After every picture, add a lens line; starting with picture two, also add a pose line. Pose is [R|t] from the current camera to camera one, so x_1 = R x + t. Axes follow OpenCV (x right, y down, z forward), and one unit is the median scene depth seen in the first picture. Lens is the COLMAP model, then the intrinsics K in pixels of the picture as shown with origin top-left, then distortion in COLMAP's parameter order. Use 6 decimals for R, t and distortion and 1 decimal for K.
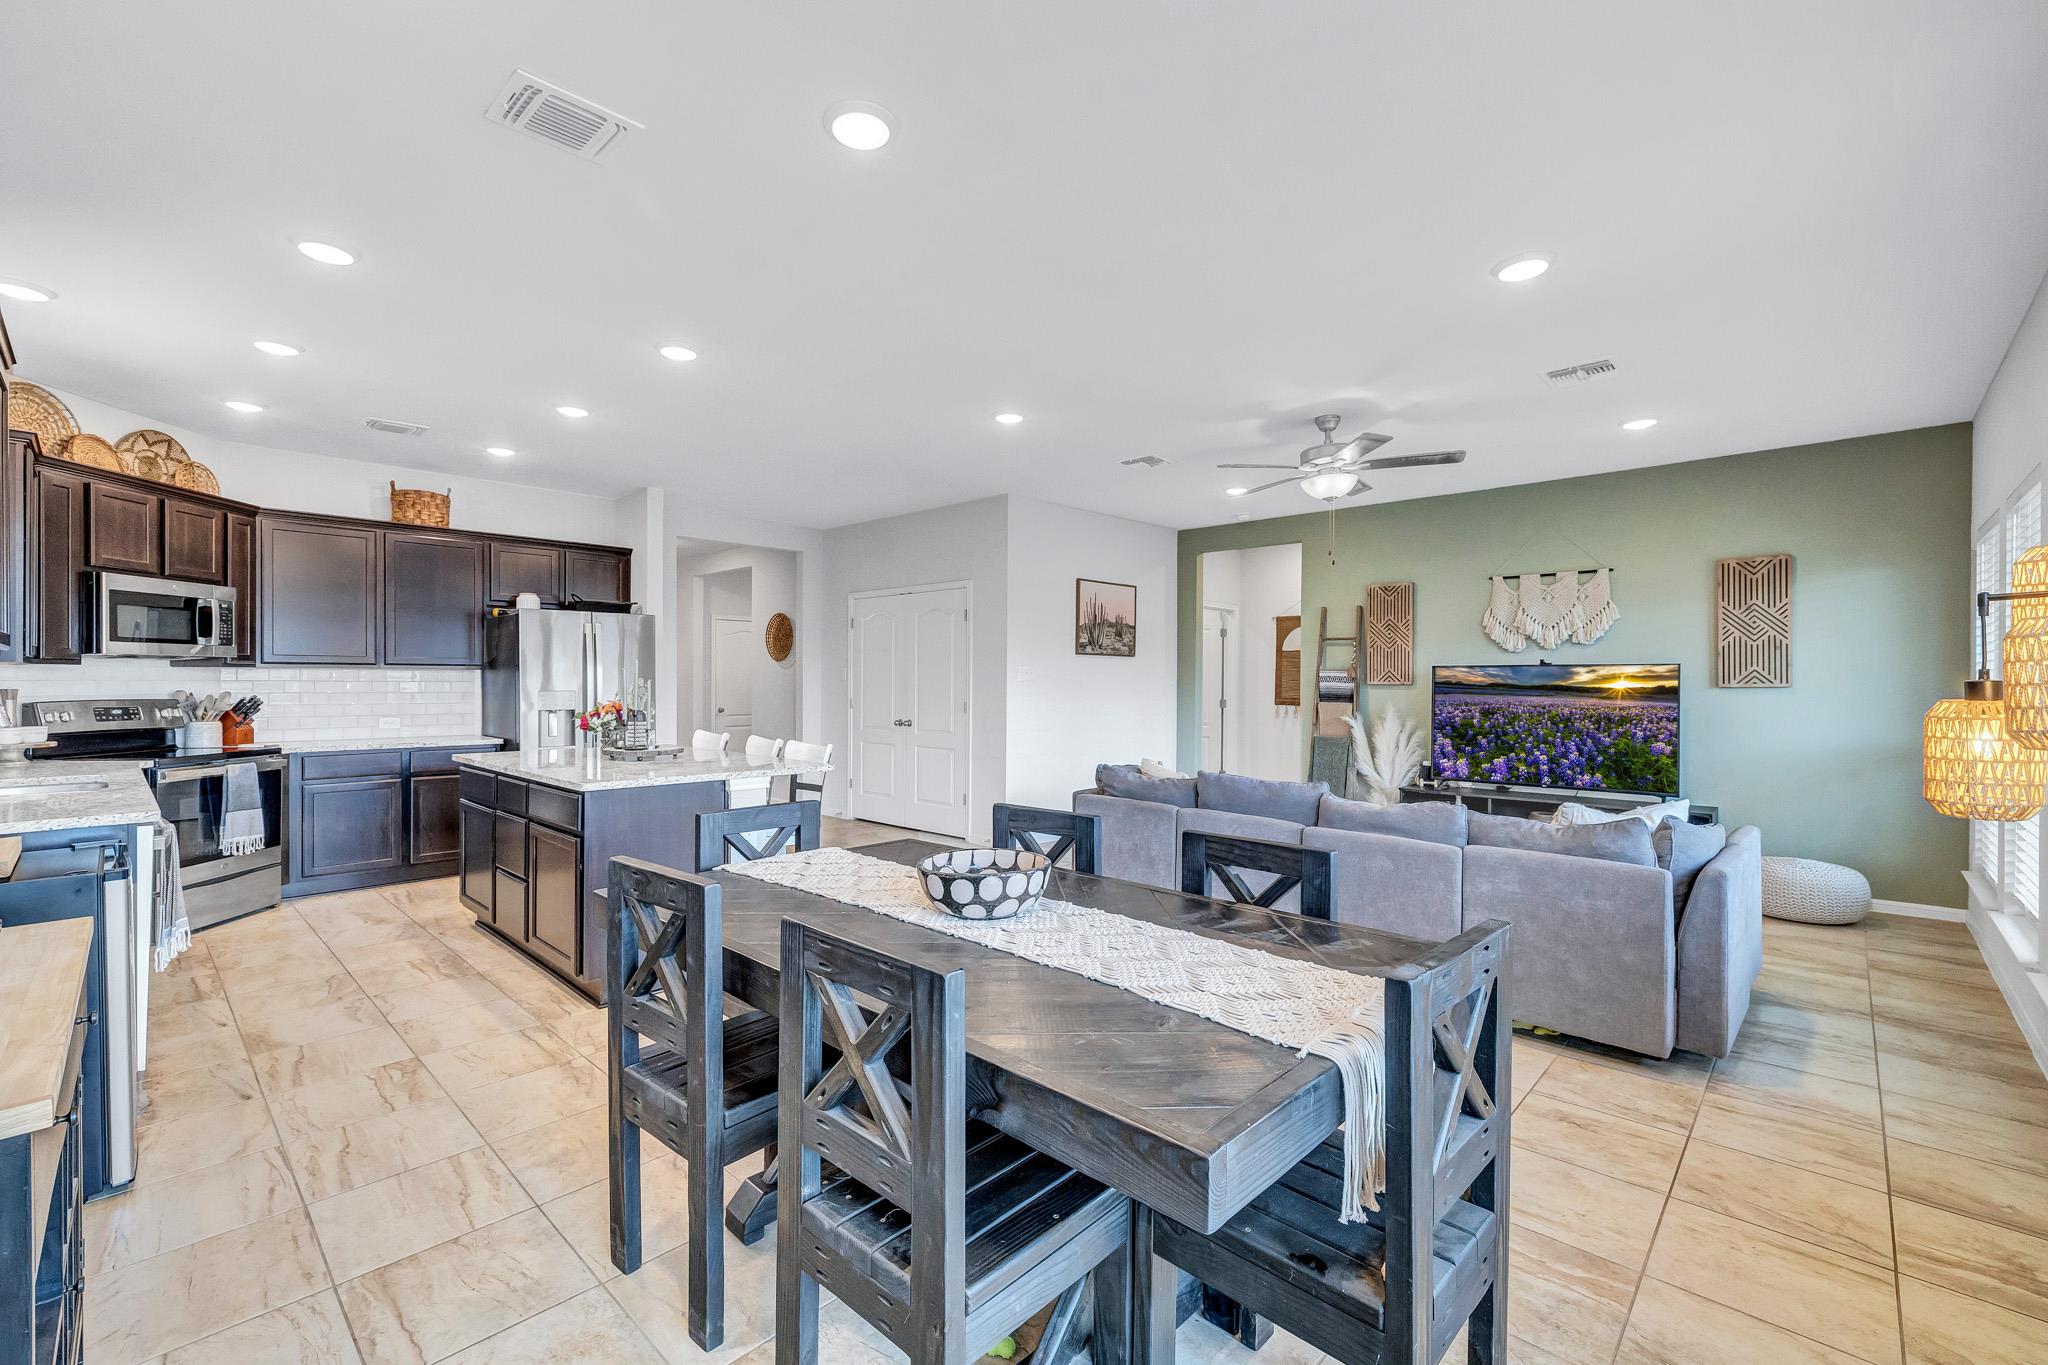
lens RADIAL K [[866.5, 0, 1006.7], [0, 866.5, 686.3], [0, 0, 1]] dist [0.006068, -0.001704]
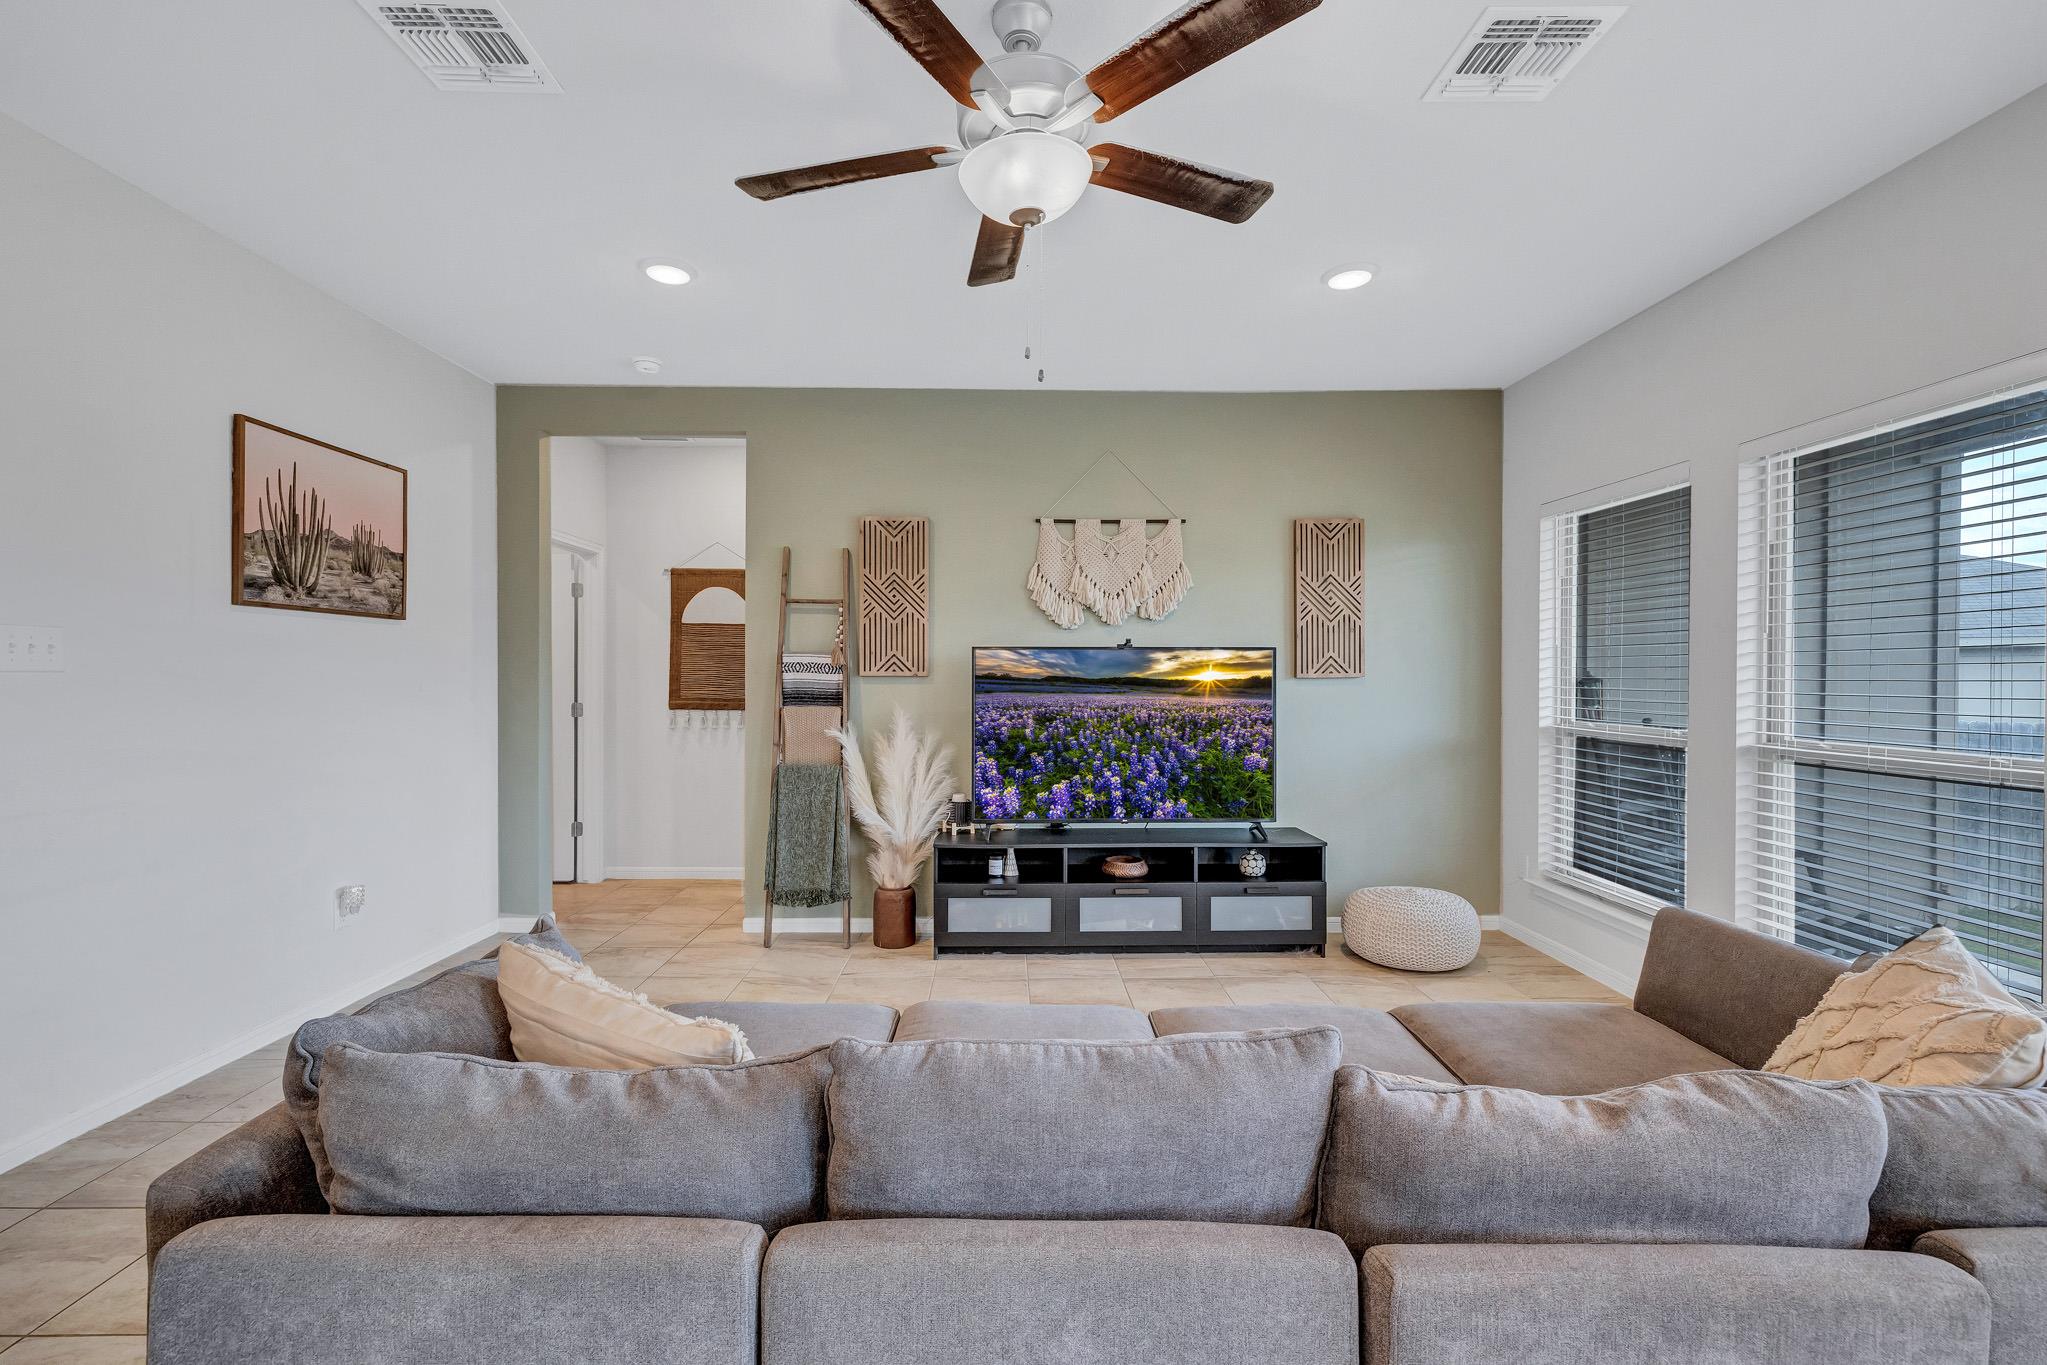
lens RADIAL K [[866.1, 0, 1007.8], [0, 866.1, 672.3], [0, 0, 1]] dist [0.006068, -0.001704]
pose [[0.710200, -0.001293, 0.703999, 0.064492], [0.005083, 0.999982, -0.003290, -0.002809], [-0.703982, 0.005915, 0.710193, 0.576957]]
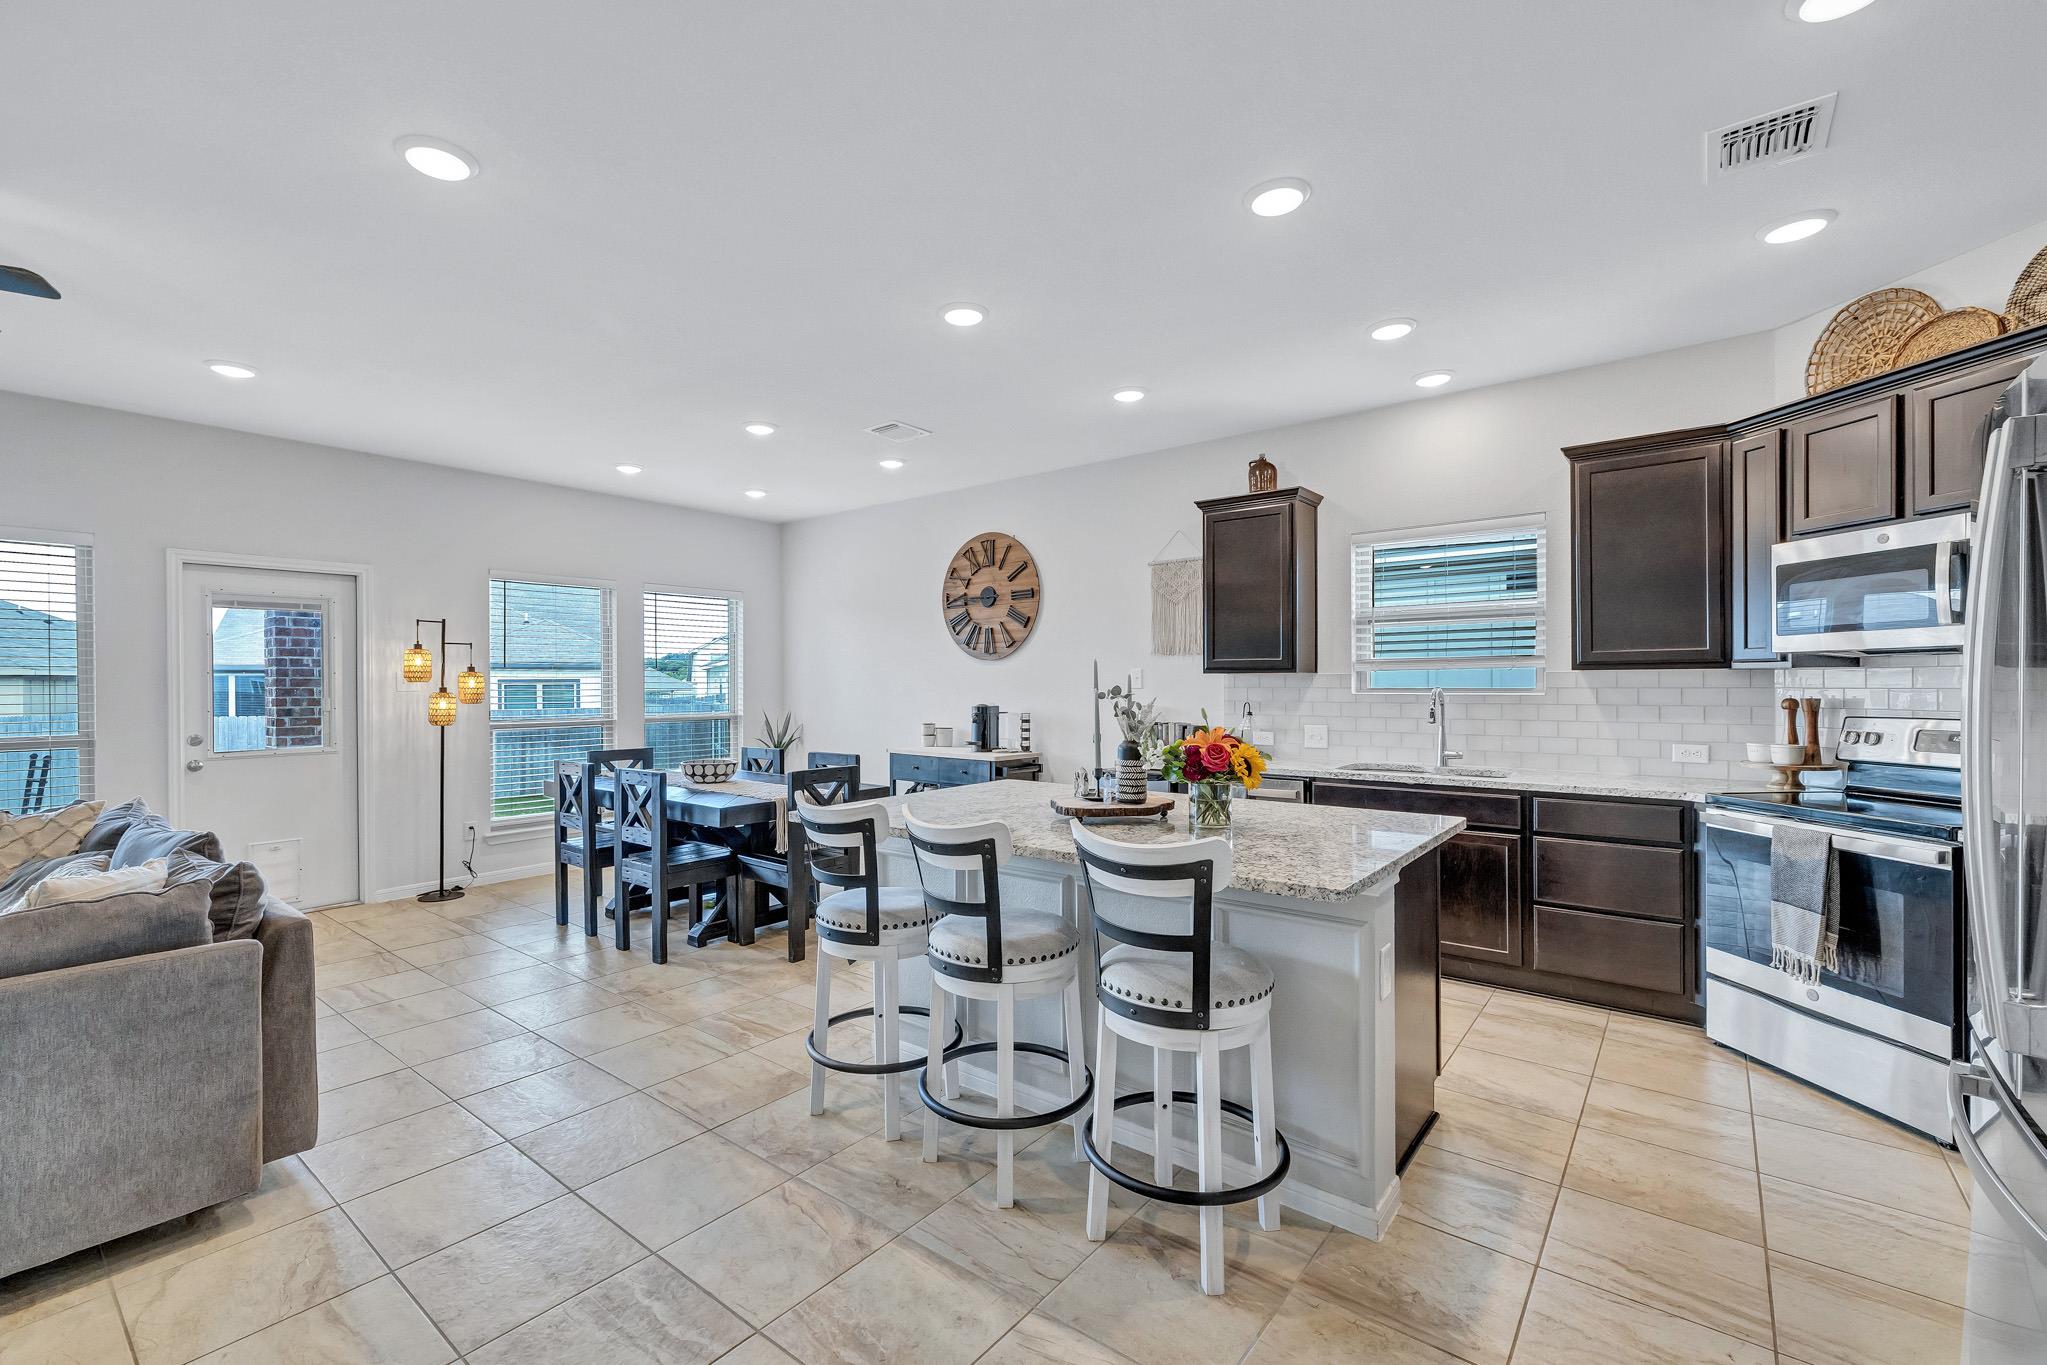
lens RADIAL K [[866.1, 0, 1014.3], [0, 866.1, 690.4], [0, 0, 1]] dist [0.006068, -0.001704]
pose [[-0.994065, 0.001912, -0.108773, -0.220123], [0.000310, 0.999891, 0.014738, -0.011796], [0.108789, 0.014617, -0.993957, 1.223369]]
